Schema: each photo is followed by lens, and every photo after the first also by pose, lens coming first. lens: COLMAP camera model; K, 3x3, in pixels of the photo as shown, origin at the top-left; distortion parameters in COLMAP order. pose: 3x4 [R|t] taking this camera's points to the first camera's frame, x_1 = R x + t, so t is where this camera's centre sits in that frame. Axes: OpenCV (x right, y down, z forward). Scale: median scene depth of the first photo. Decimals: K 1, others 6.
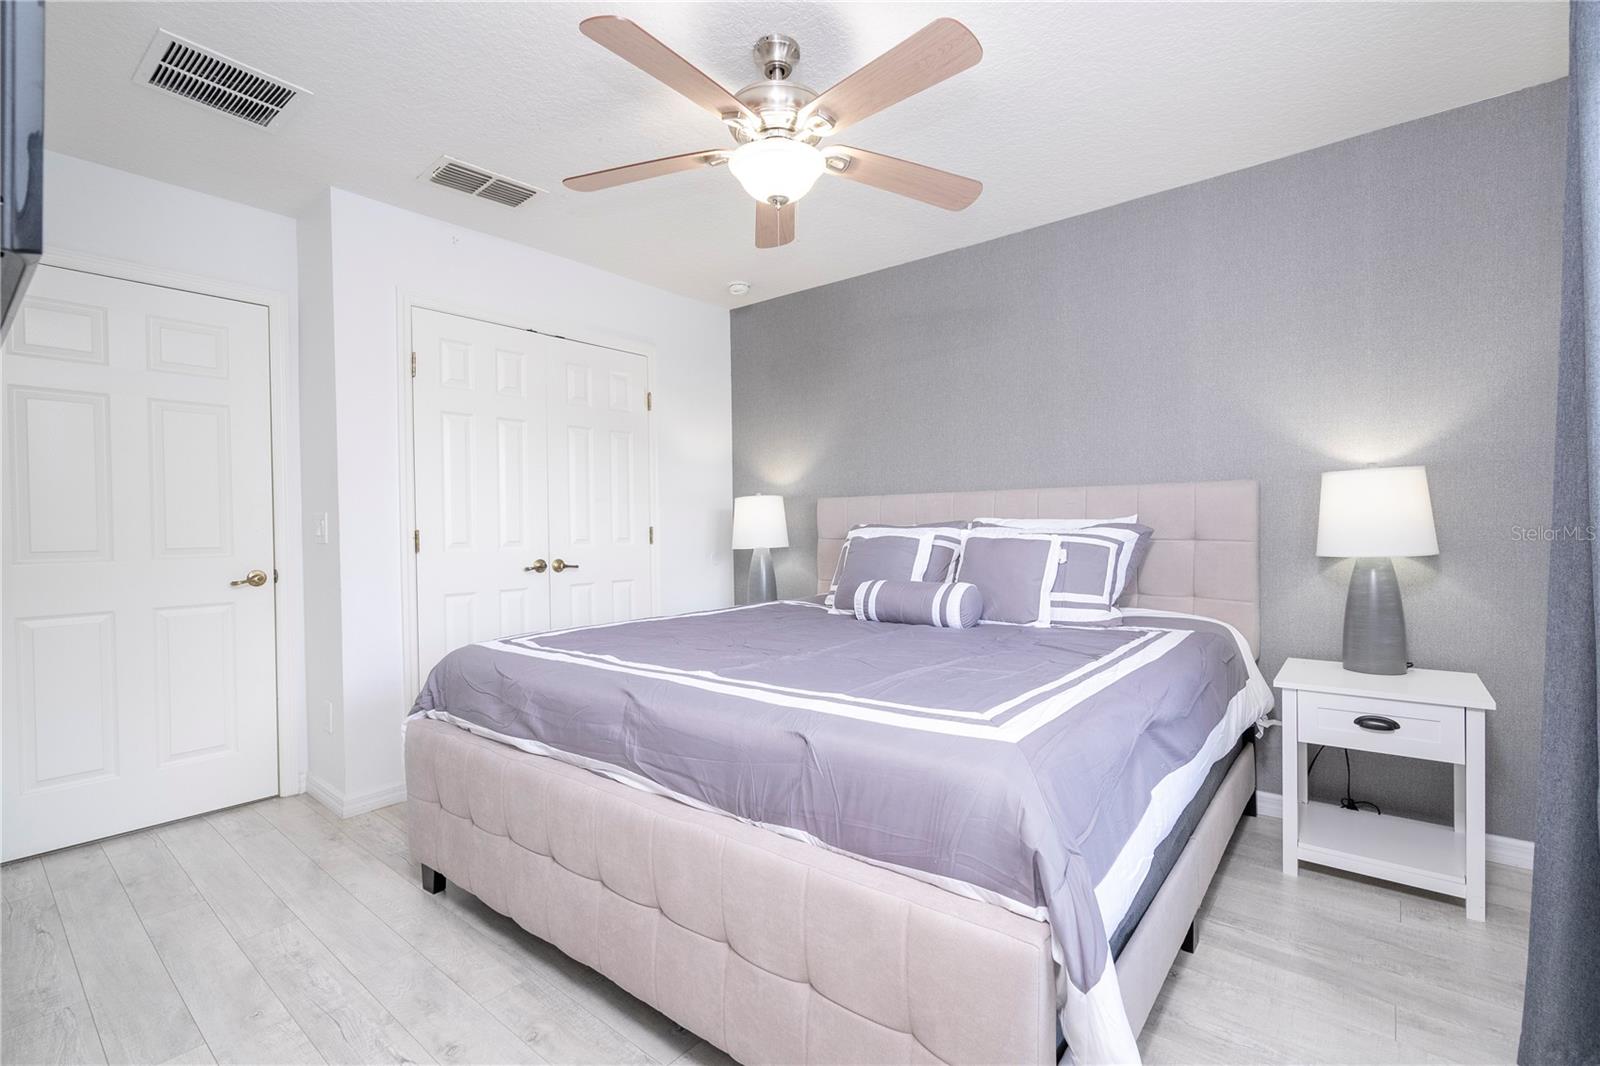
lens RADIAL K [[719.5, 0, 798.0], [0, 719.5, 539.8], [0, 0, 1]] dist [-0.000712, -0.000254]
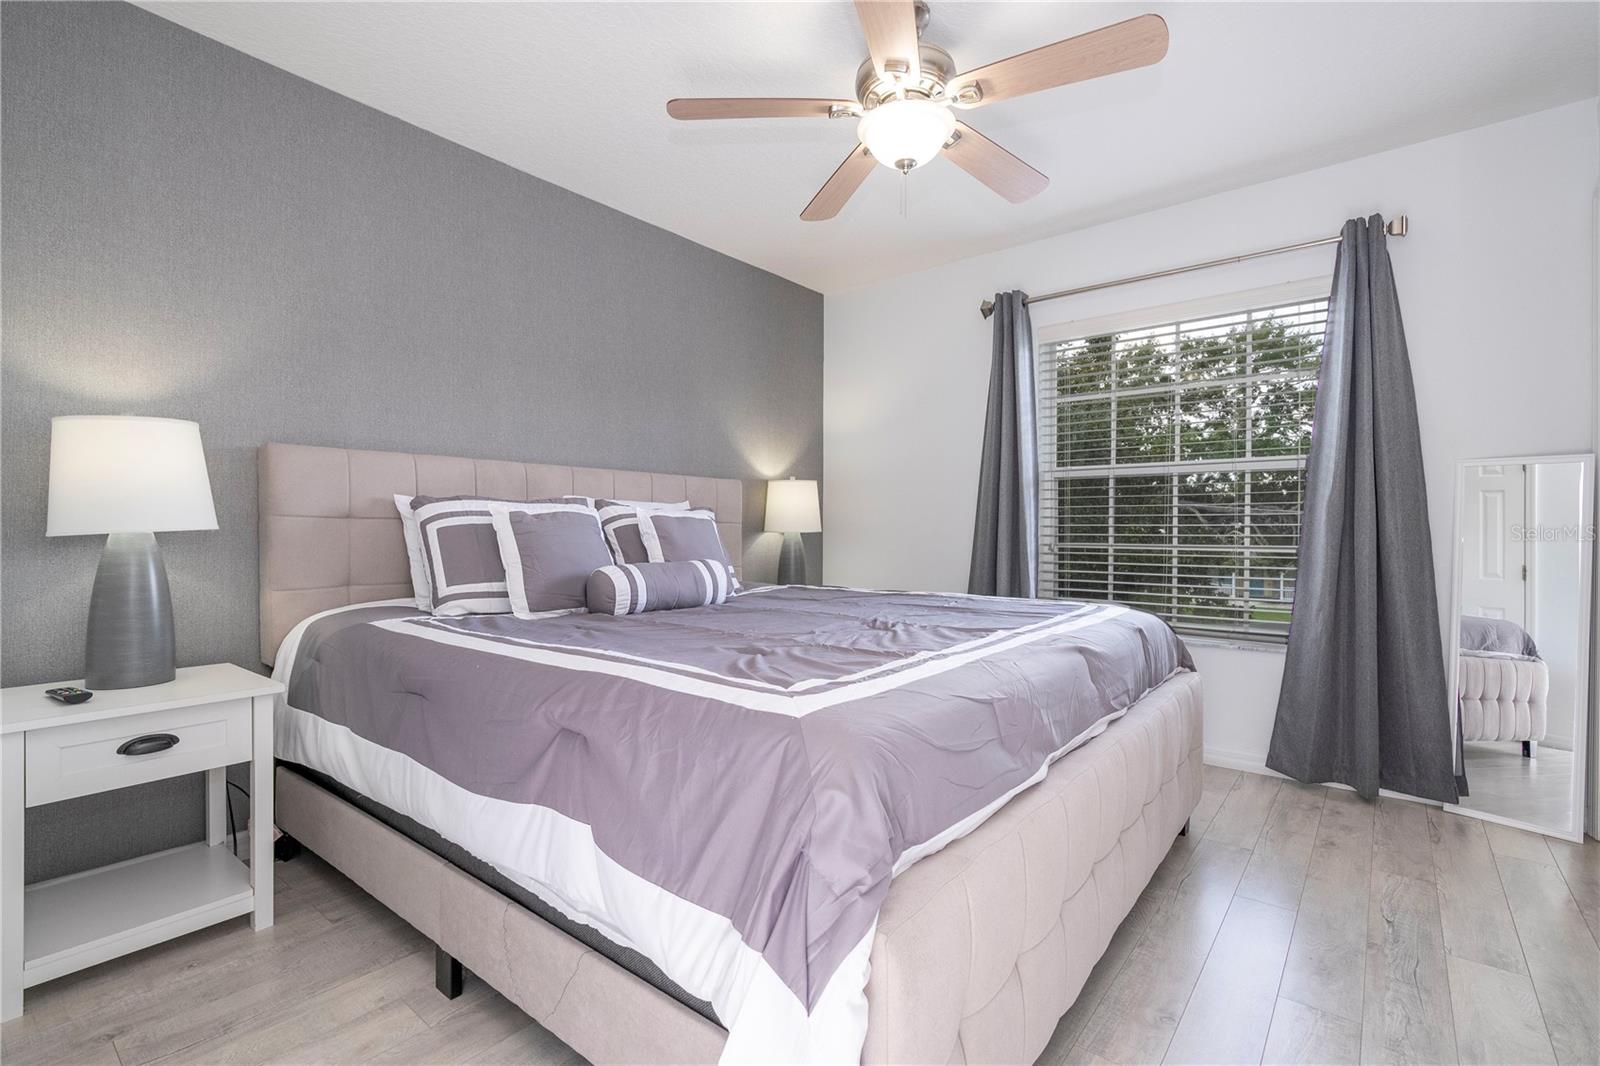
lens RADIAL K [[719.5, 0, 798.0], [0, 719.5, 539.8], [0, 0, 1]] dist [-0.000712, -0.000254]
pose [[-0.000402, -0.003772, 0.999993, -0.774496], [0.011049, 0.999932, 0.003776, 0.029746], [-0.999939, 0.011051, -0.000360, 0.877562]]
